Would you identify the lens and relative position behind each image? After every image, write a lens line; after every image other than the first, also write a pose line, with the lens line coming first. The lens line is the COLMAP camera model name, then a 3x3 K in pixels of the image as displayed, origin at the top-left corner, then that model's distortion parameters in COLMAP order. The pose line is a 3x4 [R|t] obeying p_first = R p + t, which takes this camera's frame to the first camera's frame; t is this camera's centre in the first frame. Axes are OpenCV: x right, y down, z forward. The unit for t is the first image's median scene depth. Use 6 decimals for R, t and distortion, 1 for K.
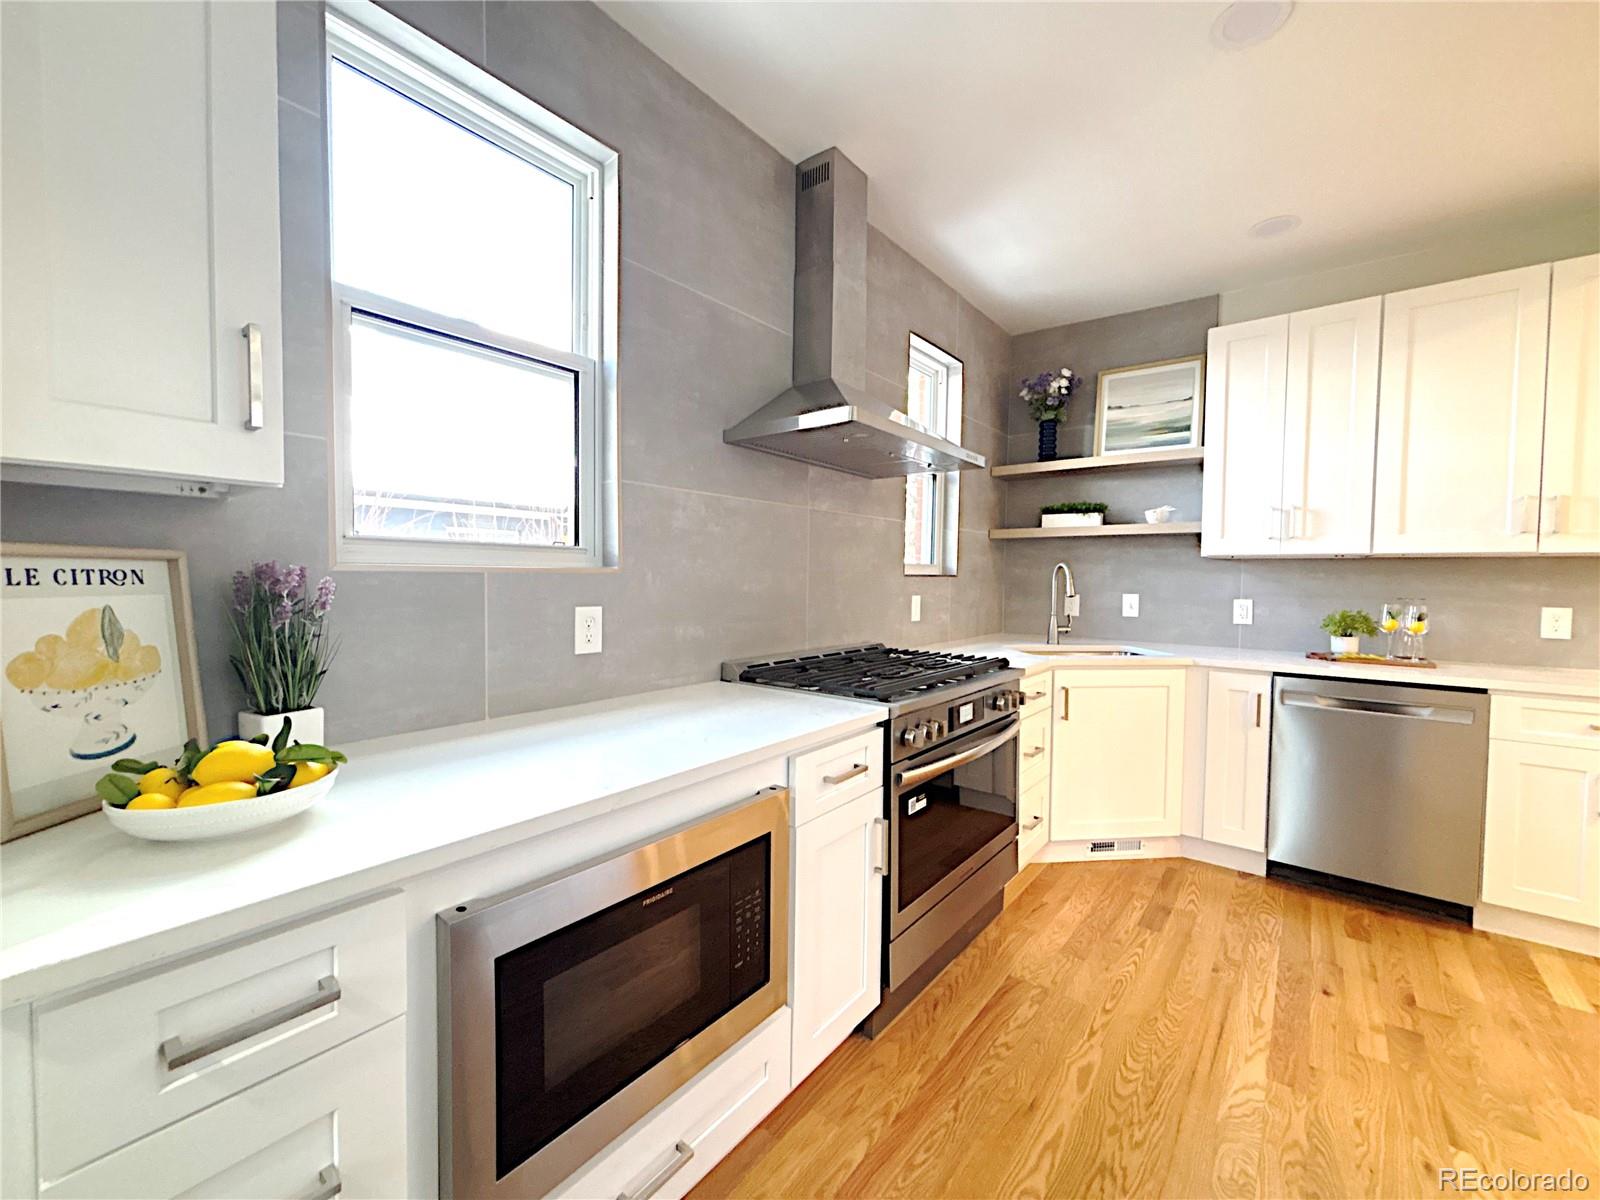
lens RADIAL K [[646.6, 0, 796.9], [0, 646.6, 601.3], [0, 0, 1]] dist [-0.001025, -0.000132]
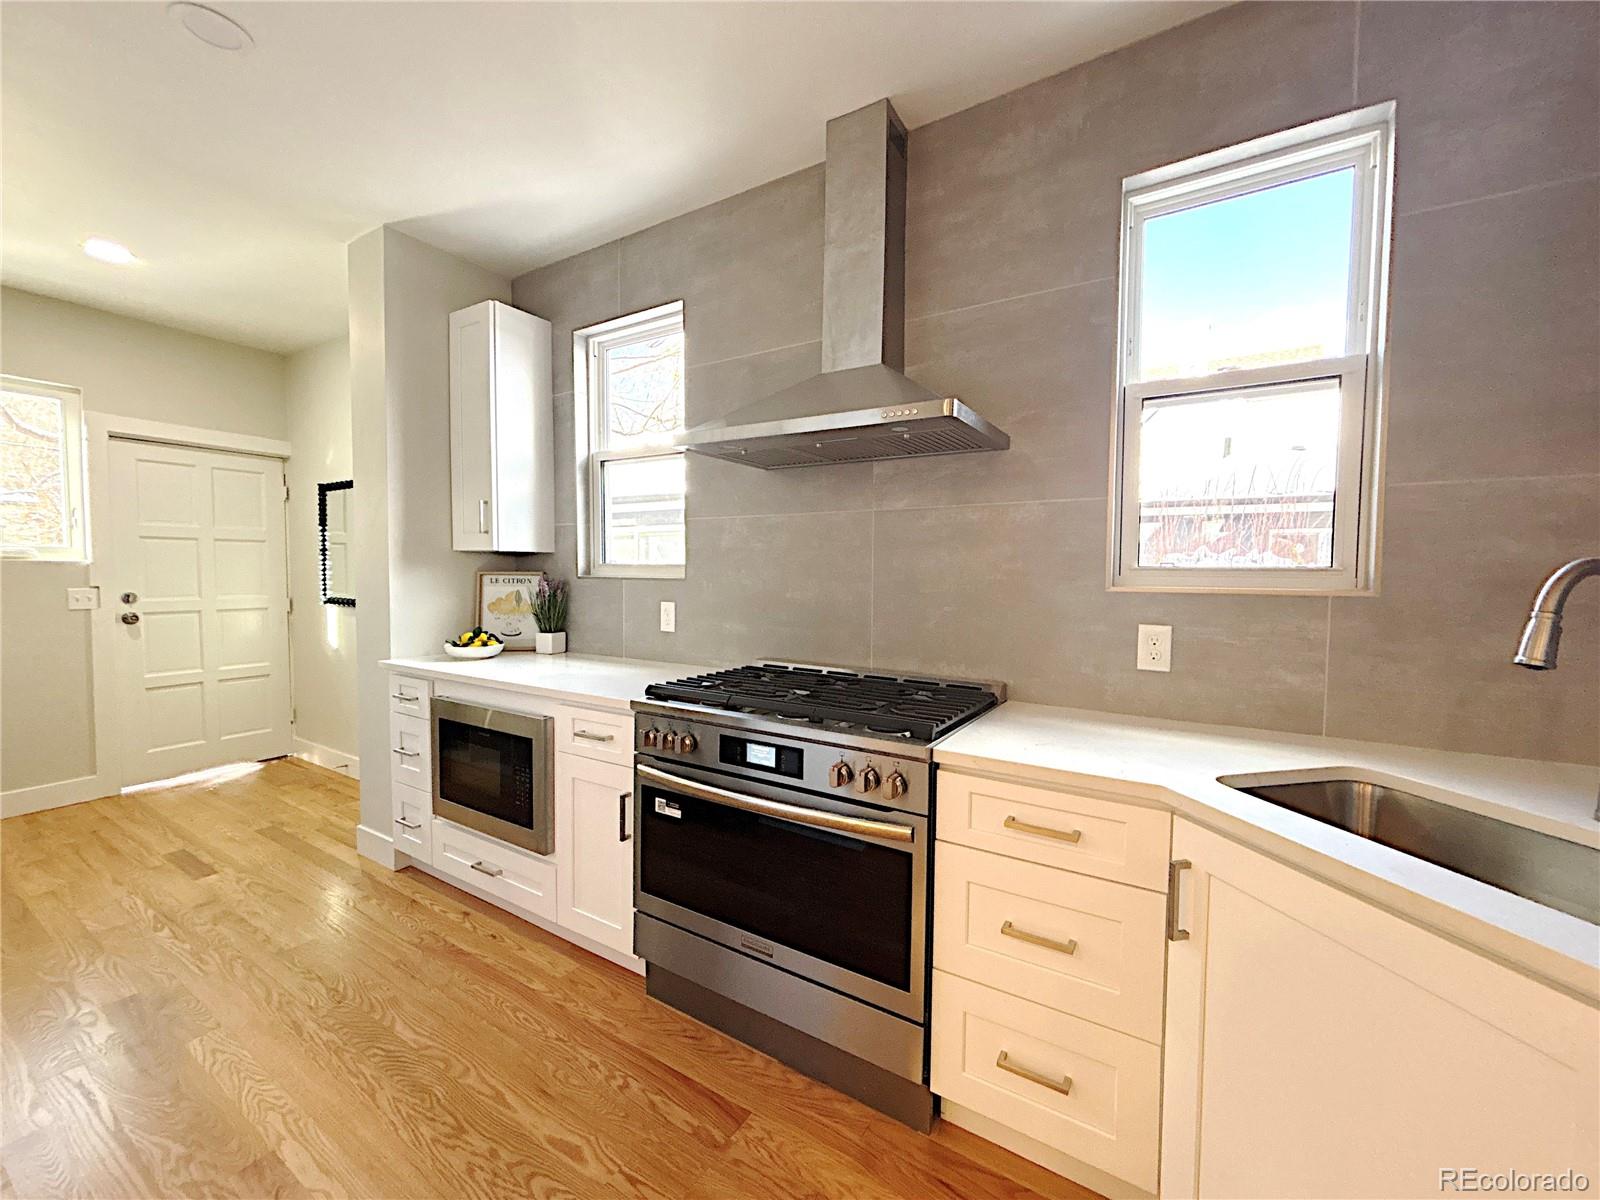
lens RADIAL K [[646.6, 0, 796.9], [0, 646.6, 601.3], [0, 0, 1]] dist [-0.001025, -0.000132]
pose [[0.111747, 0.038226, -0.993001, 1.386153], [-0.046453, 0.998368, 0.033205, -0.065932], [0.992650, 0.042417, 0.113340, 1.225157]]
